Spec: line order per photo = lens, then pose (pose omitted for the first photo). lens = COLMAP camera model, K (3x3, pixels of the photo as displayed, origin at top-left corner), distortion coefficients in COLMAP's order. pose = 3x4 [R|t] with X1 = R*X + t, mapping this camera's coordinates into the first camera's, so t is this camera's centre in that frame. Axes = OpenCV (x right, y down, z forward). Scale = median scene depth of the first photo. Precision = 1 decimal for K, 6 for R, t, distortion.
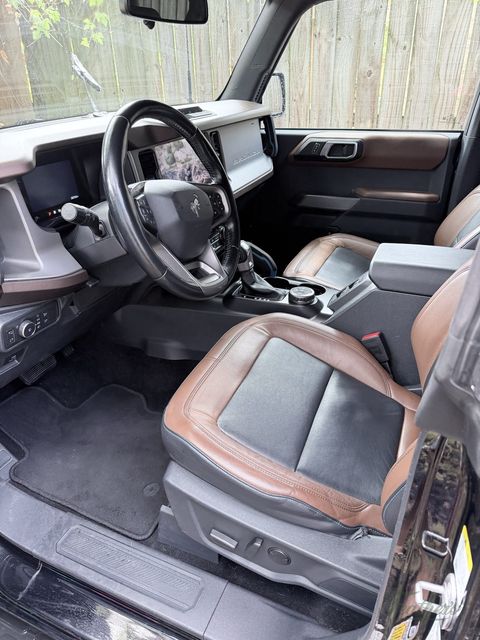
lens RADIAL K [[435.0, 0, 238.5], [0, 435.0, 319.3], [0, 0, 1]] dist [0.042692, -0.047110]
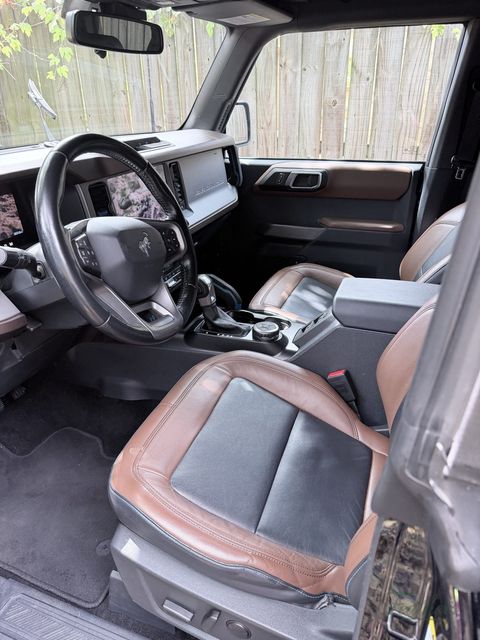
lens RADIAL K [[433.8, 0, 240.0], [0, 433.8, 320.0], [0, 0, 1]] dist [0.057710, -0.068374]
pose [[0.998365, -0.013616, 0.055514, 0.038855], [0.016033, 0.998933, -0.043313, -0.042076], [-0.054865, 0.044132, 0.997518, 0.049273]]
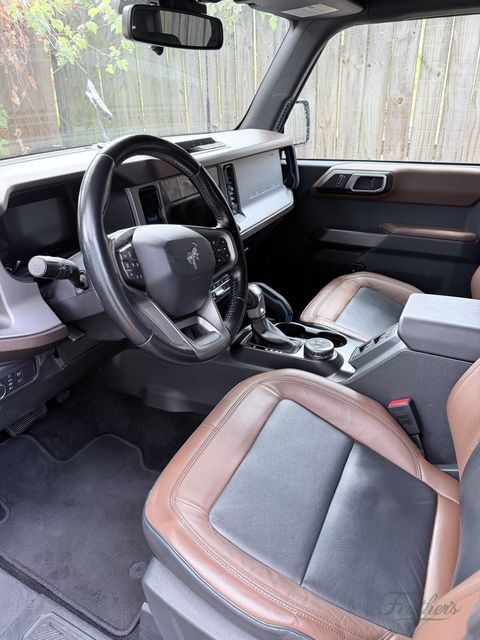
lens RADIAL K [[435.0, 0, 238.5], [0, 435.0, 319.3], [0, 0, 1]] dist [0.042692, -0.047110]
pose [[0.998055, 0.030898, -0.054140, 0.031029], [-0.033247, 0.998520, -0.043039, -0.076945], [0.052730, 0.044756, 0.997605, 0.118828]]
